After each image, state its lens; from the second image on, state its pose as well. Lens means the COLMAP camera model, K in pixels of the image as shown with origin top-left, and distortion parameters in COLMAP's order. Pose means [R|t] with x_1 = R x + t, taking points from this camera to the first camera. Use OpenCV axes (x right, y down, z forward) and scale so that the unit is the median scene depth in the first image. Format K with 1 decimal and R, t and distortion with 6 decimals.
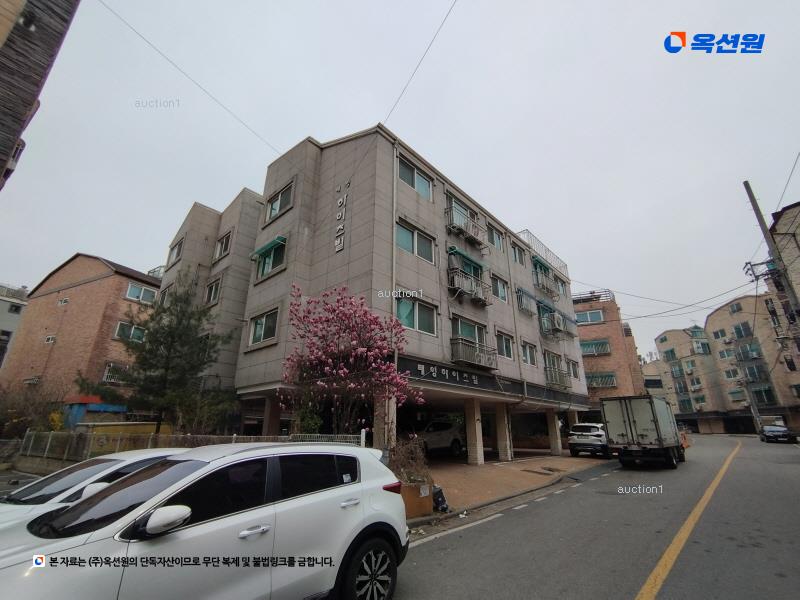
lens RADIAL K [[368.4, 0, 400.0], [0, 368.4, 300.0], [0, 0, 1]] dist [-0.000762, 0.000769]
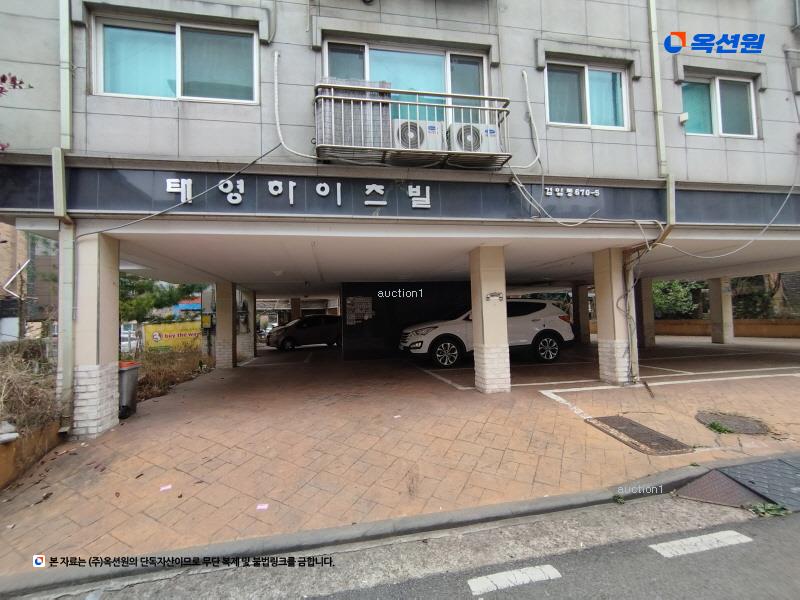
lens RADIAL K [[502.0, 0, 400.0], [0, 502.0, 300.0], [0, 0, 1]] dist [0.000170, 0.000831]
pose [[0.810653, -0.043320, -0.583922, 0.076345], [0.221701, 0.945718, 0.237624, 0.029616], [0.541932, -0.322087, 0.776253, 0.085669]]
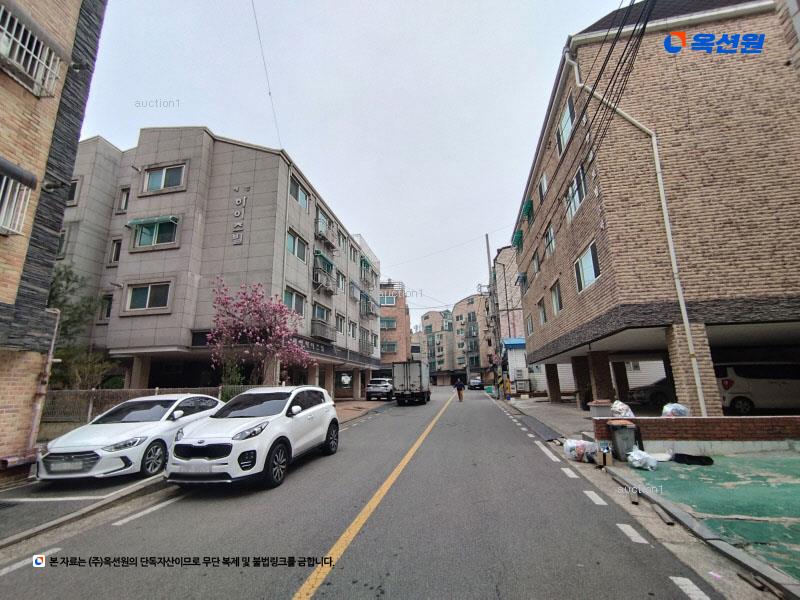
lens RADIAL K [[368.4, 0, 400.0], [0, 368.4, 300.0], [0, 0, 1]] dist [-0.000762, 0.000769]
pose [[0.846055, 0.103719, 0.522909, -0.262273], [-0.159940, 0.985090, 0.063385, -0.091049], [-0.508538, -0.137261, 0.850029, -0.286361]]
